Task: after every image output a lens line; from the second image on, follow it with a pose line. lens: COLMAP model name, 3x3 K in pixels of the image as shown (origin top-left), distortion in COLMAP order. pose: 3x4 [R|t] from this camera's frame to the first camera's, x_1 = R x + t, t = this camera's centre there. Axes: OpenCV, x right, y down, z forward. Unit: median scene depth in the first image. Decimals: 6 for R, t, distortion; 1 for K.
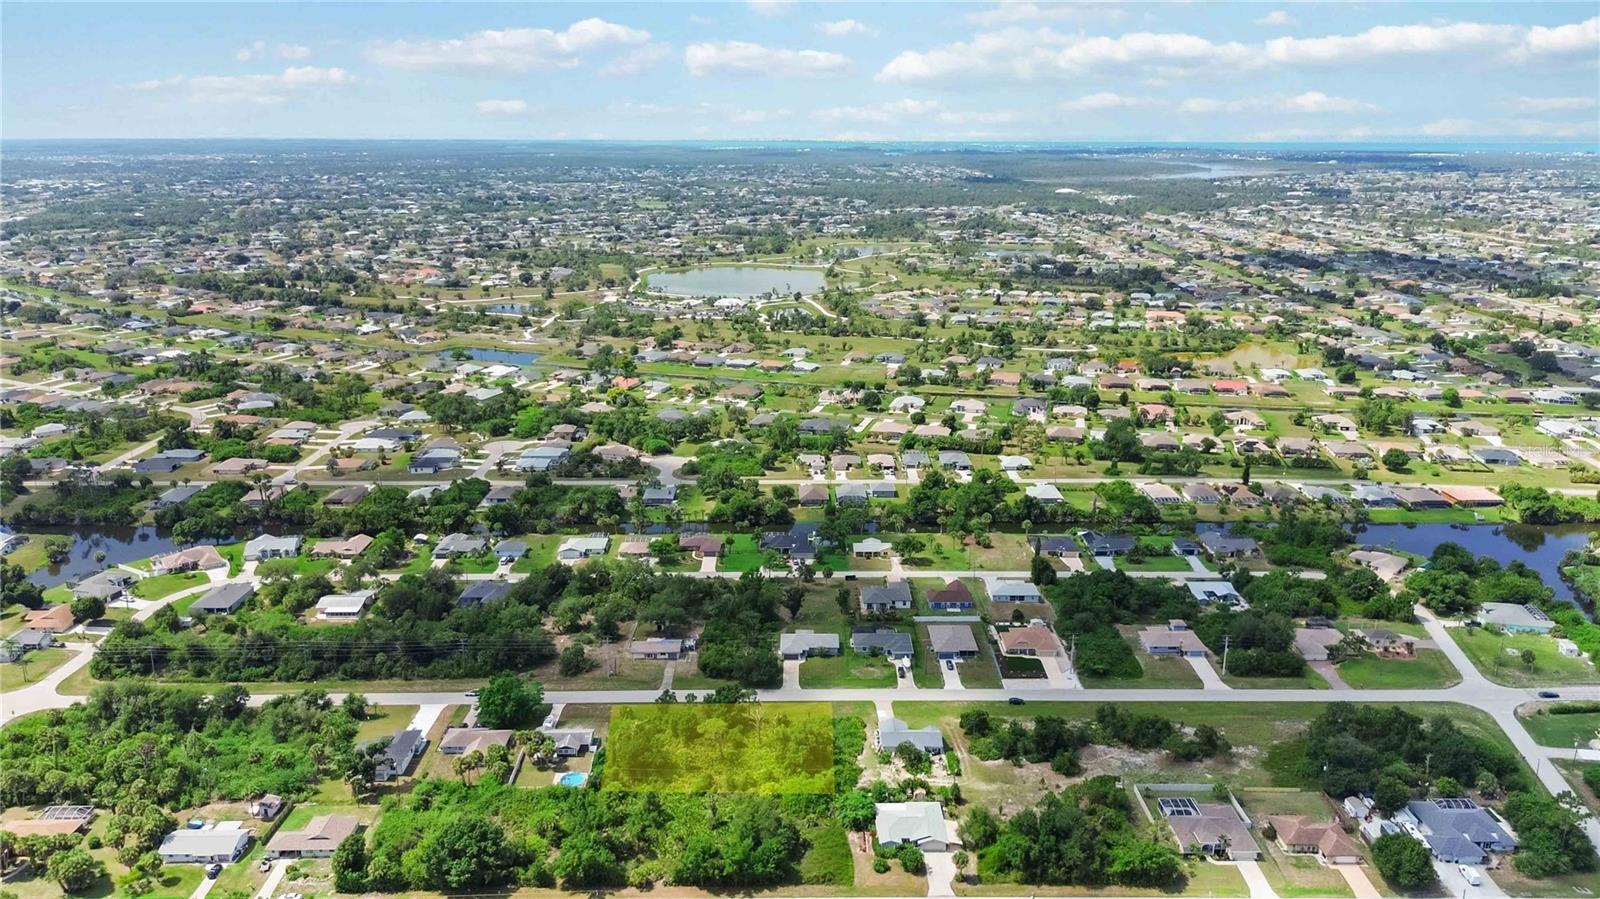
lens RADIAL K [[1135.8, 0, 800.0], [0, 1135.8, 449.5], [0, 0, 1]] dist [0.071191, -0.065256]
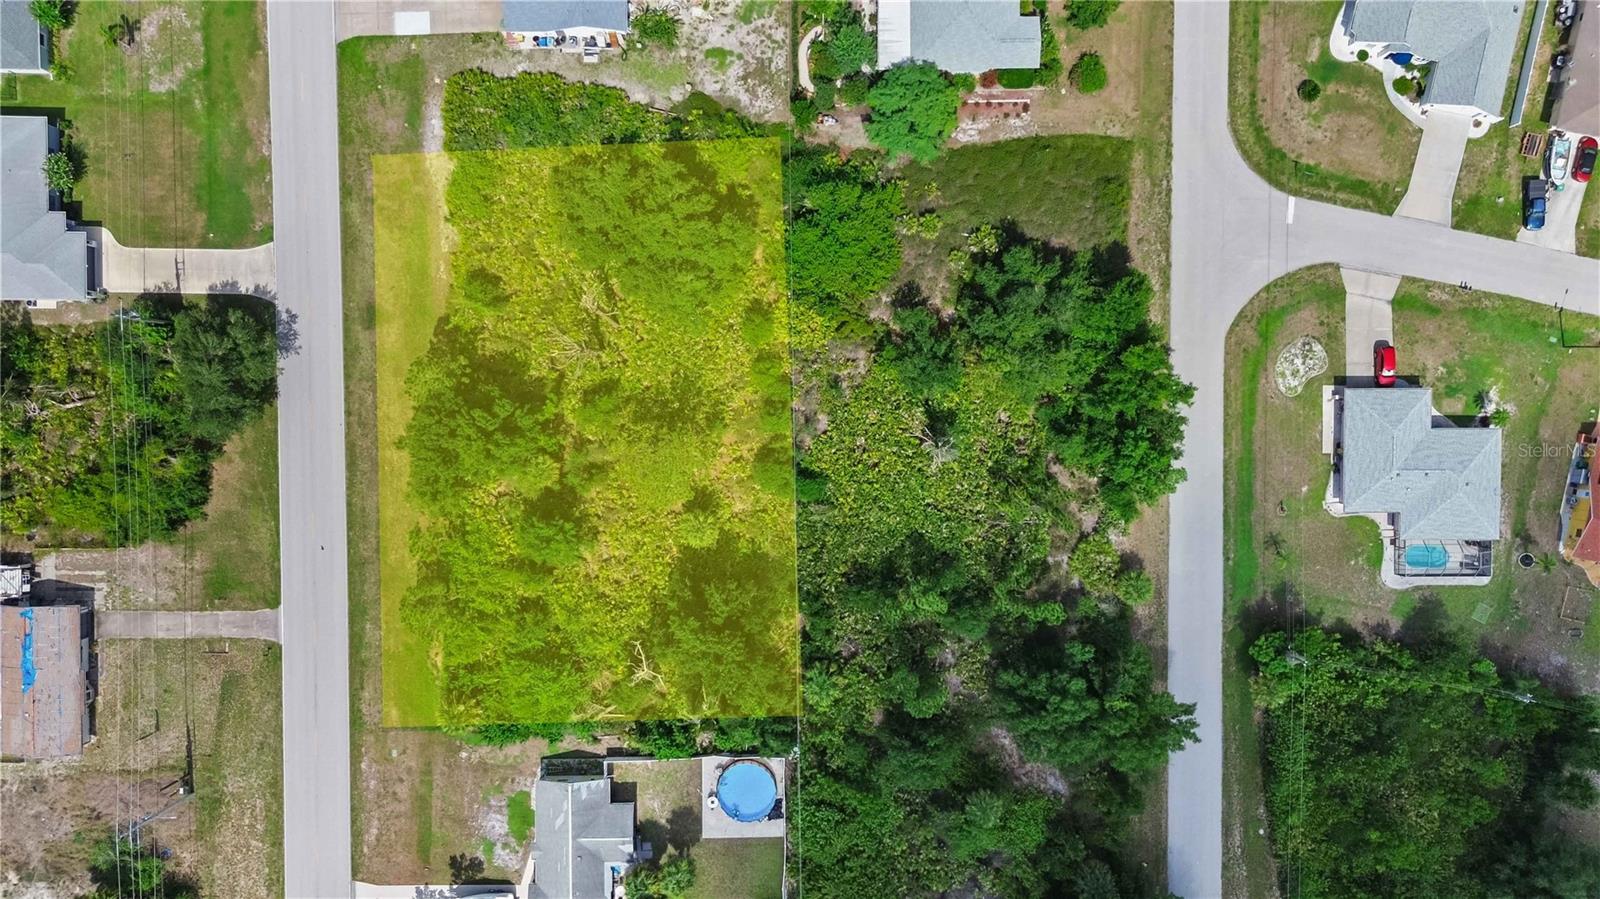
lens RADIAL K [[1135.8, 0, 800.0], [0, 1135.8, 449.5], [0, 0, 1]] dist [0.071191, -0.065256]
pose [[0.007163, -0.999512, -0.030414, -0.019699], [0.270580, -0.027343, 0.962309, -0.034904], [-0.962671, -0.015122, 0.270252, 0.282423]]
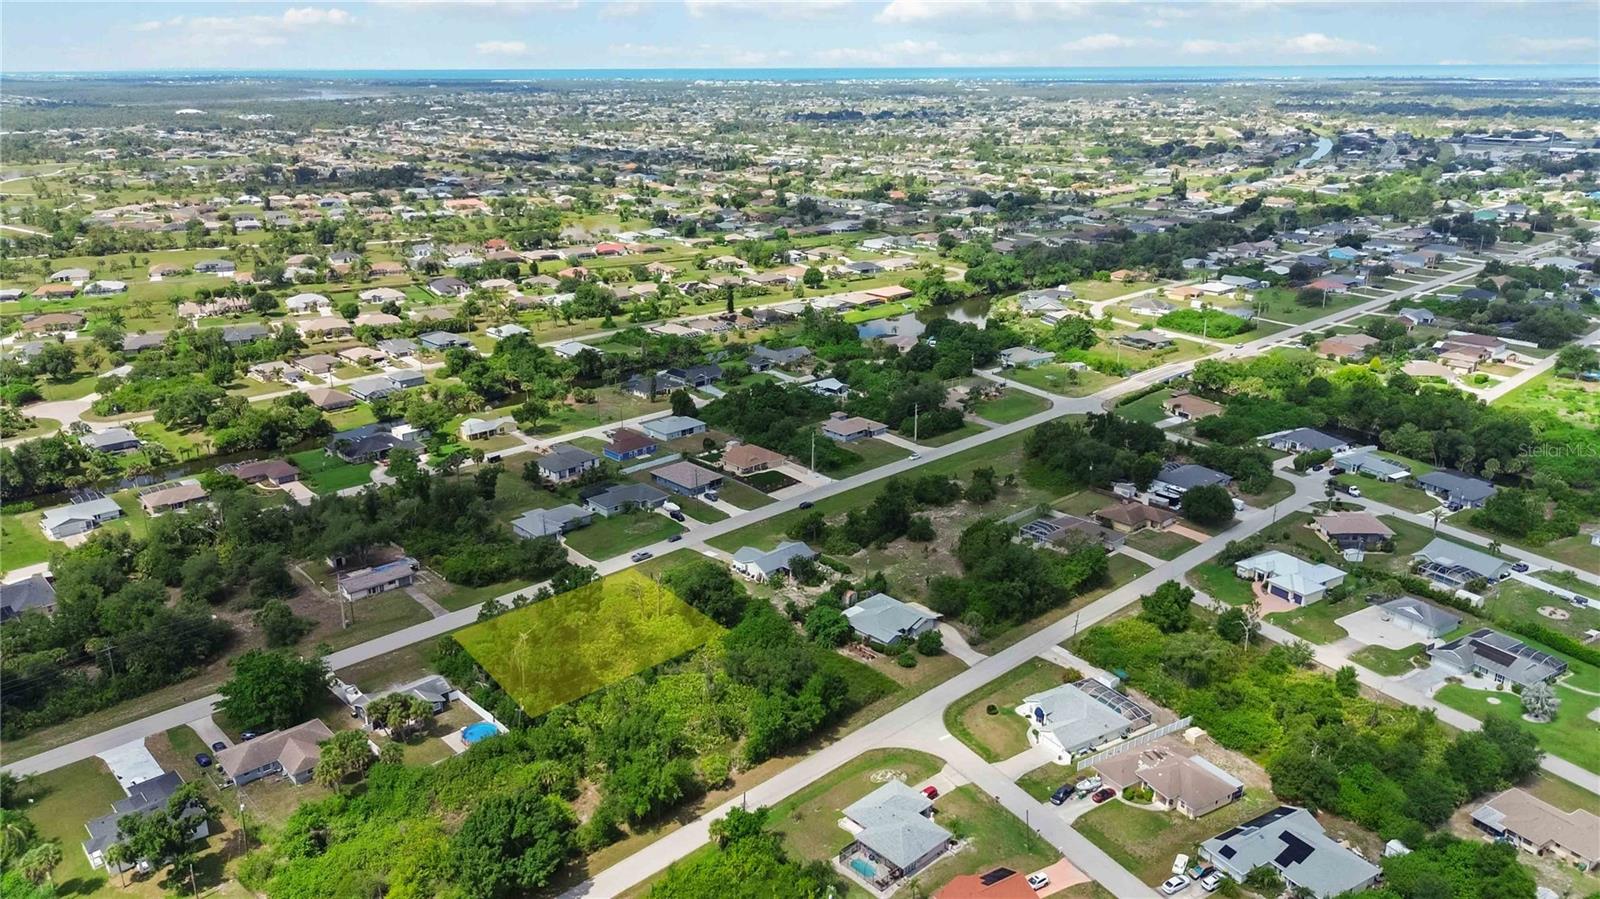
lens RADIAL K [[1136.9, 0, 788.8], [0, 1136.9, 450.6], [0, 0, 1]] dist [0.075352, -0.074607]
pose [[0.741696, -0.219835, 0.633688, -0.153239], [0.185434, 0.975147, 0.121252, 0.021447], [-0.644594, 0.027575, 0.764027, 0.105200]]
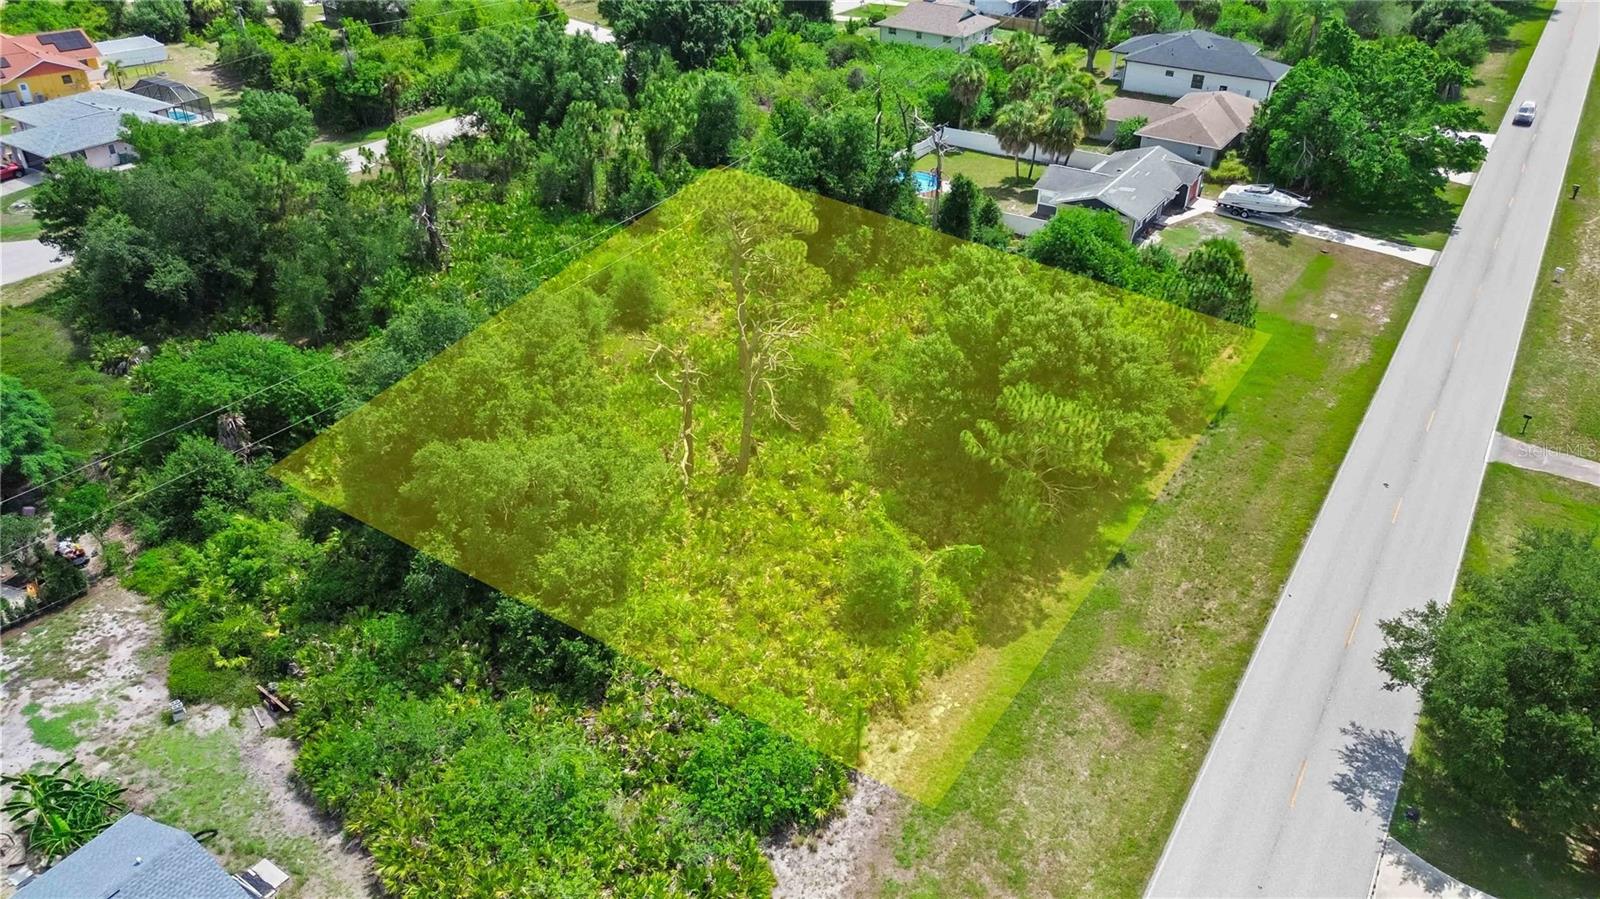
lens RADIAL K [[1135.8, 0, 800.0], [0, 1135.8, 449.5], [0, 0, 1]] dist [0.071191, -0.065256]
pose [[-0.554437, 0.439024, -0.707006, 0.035540], [-0.240505, 0.728764, 0.641140, 0.041532], [0.796716, 0.525511, -0.298466, 0.365175]]
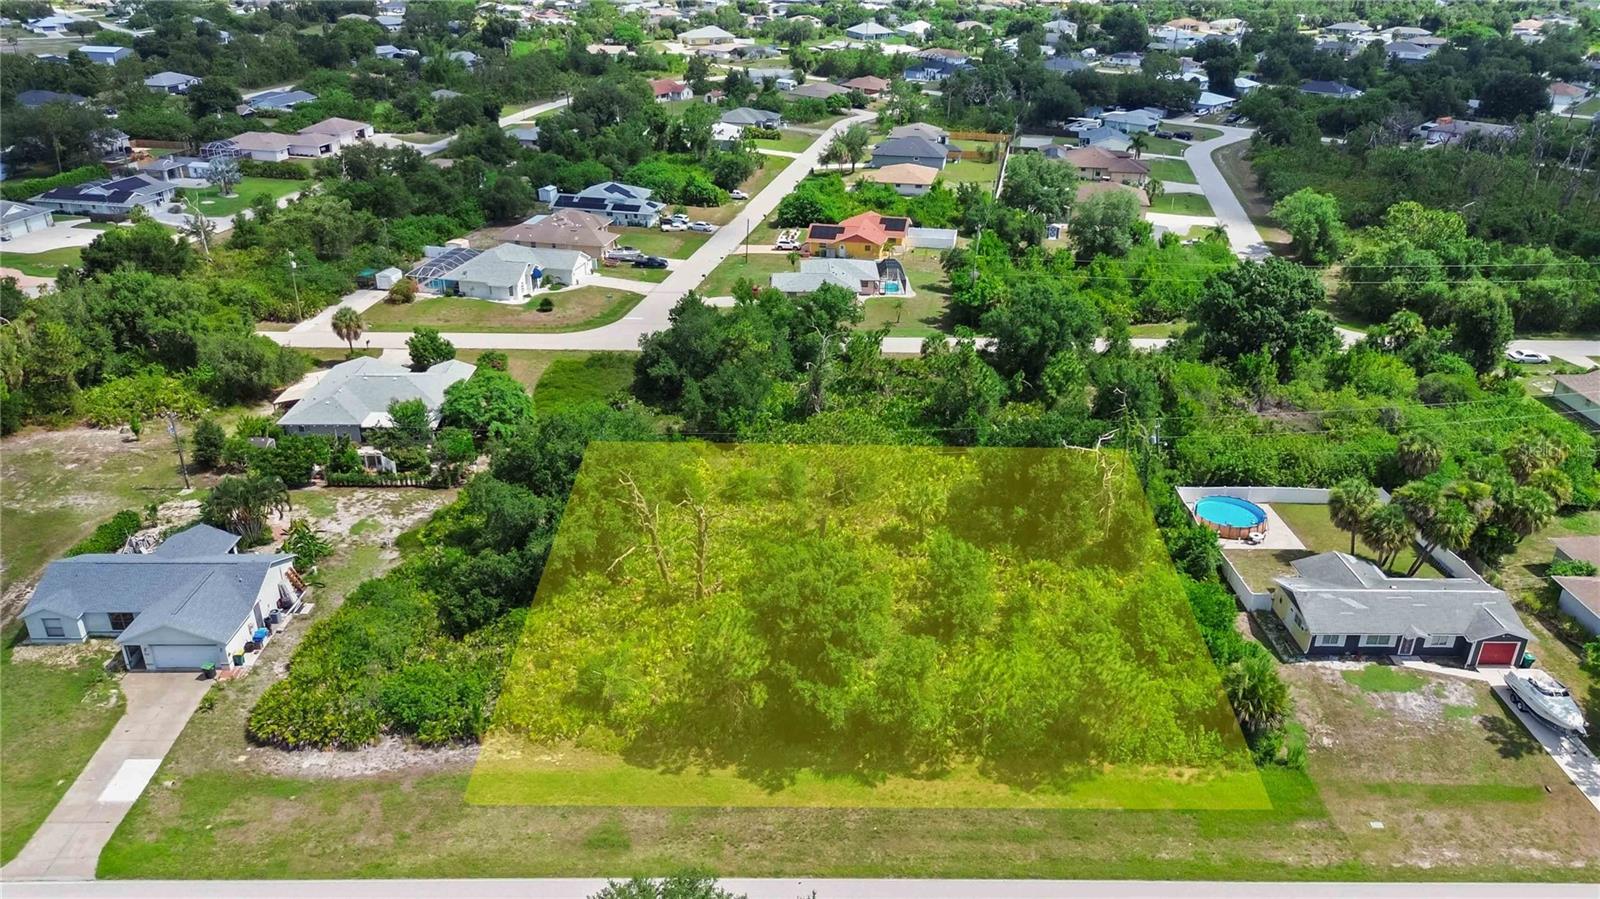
lens RADIAL K [[1135.8, 0, 800.0], [0, 1135.8, 449.5], [0, 0, 1]] dist [0.071191, -0.065256]
pose [[-0.999931, -0.011716, 0.000040, -0.020986], [-0.008851, 0.757604, 0.652655, 0.012966], [-0.007677, 0.652609, -0.757656, 0.409622]]
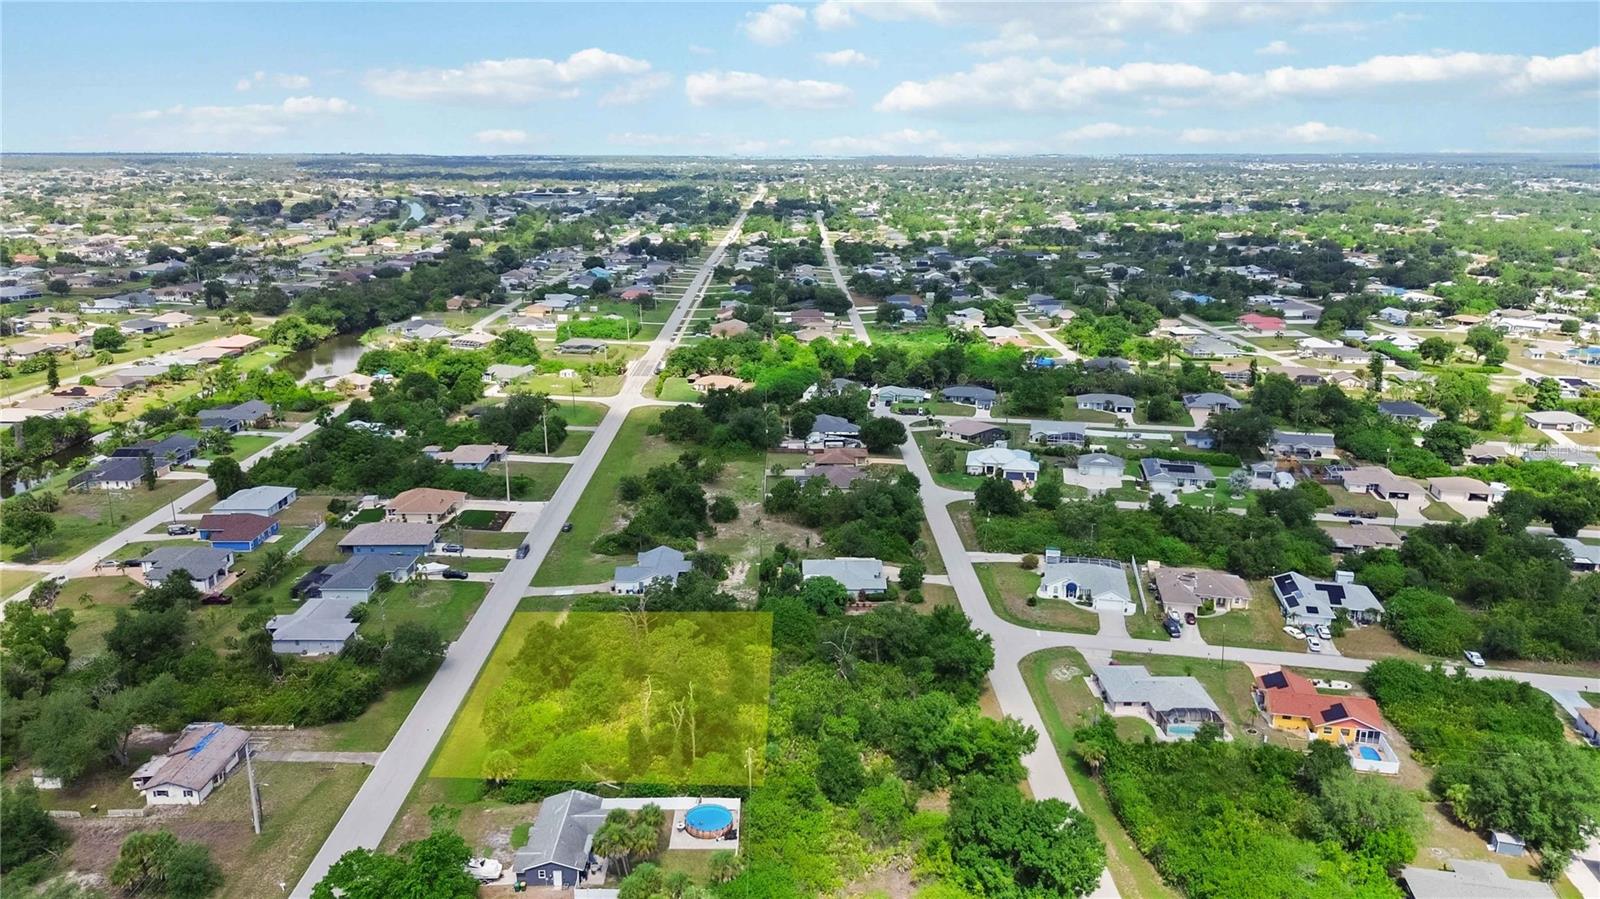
lens RADIAL K [[1135.8, 0, 800.0], [0, 1135.8, 449.5], [0, 0, 1]] dist [0.071191, -0.065256]
pose [[-0.002150, -0.261070, 0.965317, -0.215944], [0.264889, 0.930688, 0.252295, 0.002833], [-0.964276, 0.256245, 0.067154, 0.286028]]
